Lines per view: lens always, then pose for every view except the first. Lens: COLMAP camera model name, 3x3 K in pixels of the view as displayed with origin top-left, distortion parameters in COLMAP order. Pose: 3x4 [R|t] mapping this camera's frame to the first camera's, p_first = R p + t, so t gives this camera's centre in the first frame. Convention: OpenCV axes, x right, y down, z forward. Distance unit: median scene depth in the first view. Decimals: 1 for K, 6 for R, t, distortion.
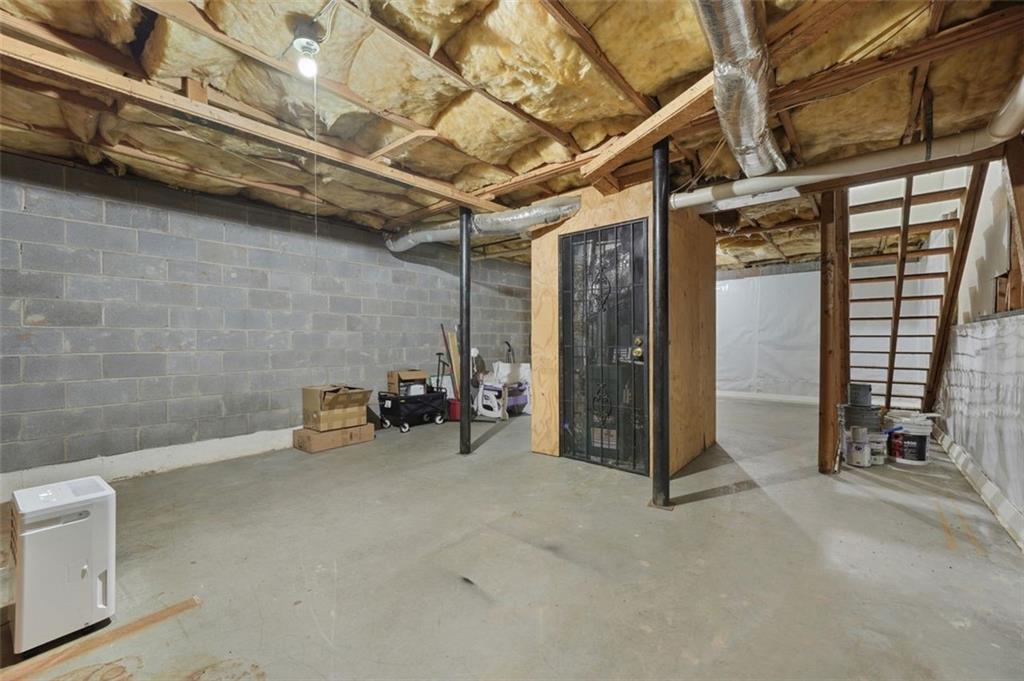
lens RADIAL K [[413.9, 0, 508.3], [0, 413.9, 341.2], [0, 0, 1]] dist [0.002973, 0.000070]
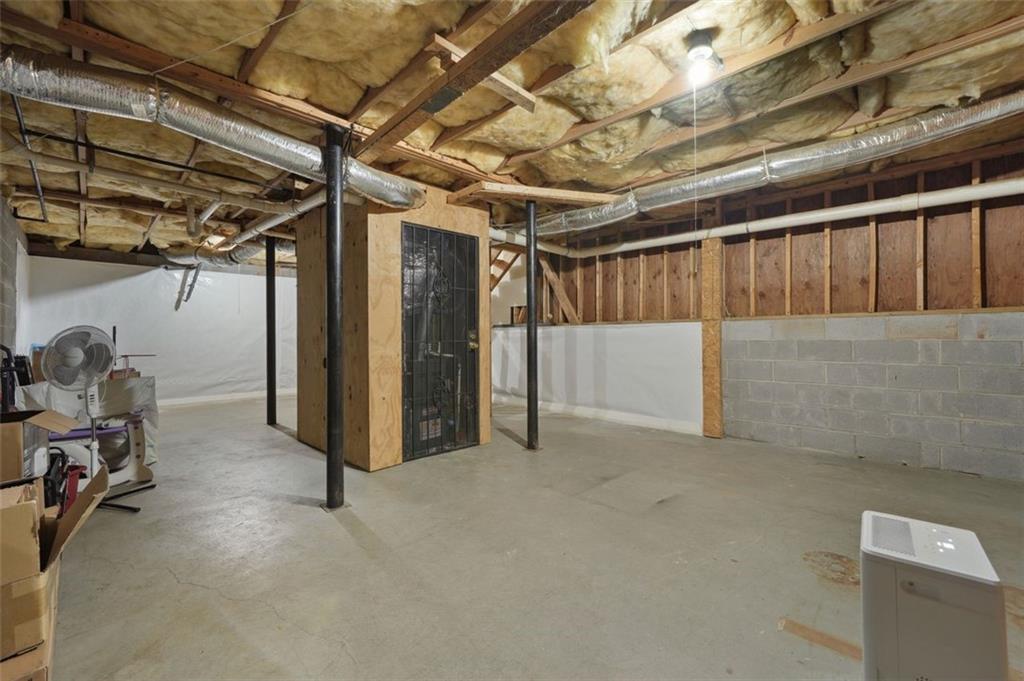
lens RADIAL K [[413.9, 0, 508.6], [0, 413.9, 338.2], [0, 0, 1]] dist [0.002973, 0.000070]
pose [[0.072609, 0.001550, 0.997359, -0.871628], [0.003955, 0.999990, -0.001842, 0.006829], [-0.997353, 0.004078, 0.072603, 0.788199]]
